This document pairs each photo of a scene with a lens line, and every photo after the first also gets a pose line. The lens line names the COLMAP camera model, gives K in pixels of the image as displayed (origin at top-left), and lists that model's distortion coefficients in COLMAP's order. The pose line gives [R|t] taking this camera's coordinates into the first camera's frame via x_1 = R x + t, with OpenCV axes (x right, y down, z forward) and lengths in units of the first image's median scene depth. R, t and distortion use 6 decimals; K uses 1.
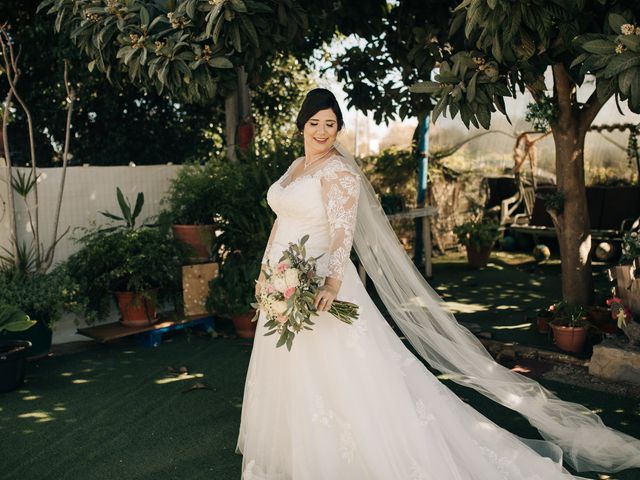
lens RADIAL K [[711.1, 0, 312.5], [0, 711.1, 238.9], [0, 0, 1]] dist [-0.088802, 0.282832]
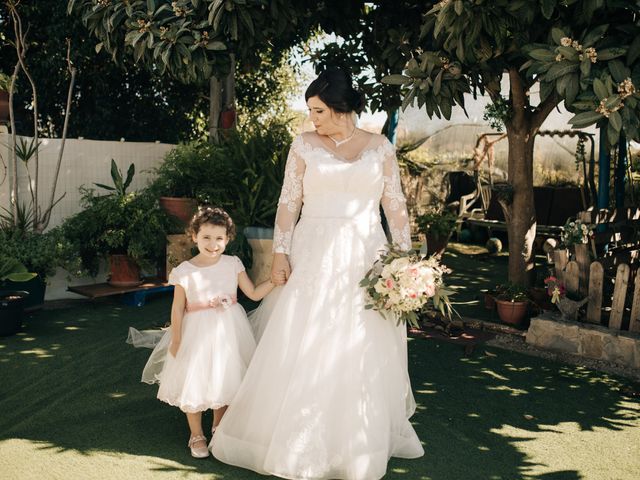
lens RADIAL K [[711.1, 0, 312.5], [0, 711.1, 238.9], [0, 0, 1]] dist [-0.088802, 0.282832]
pose [[0.997534, 0.047947, 0.051254, -0.015577], [-0.047979, 0.998848, -0.000616, 0.035008], [-0.051224, -0.001844, 0.998685, -0.101759]]
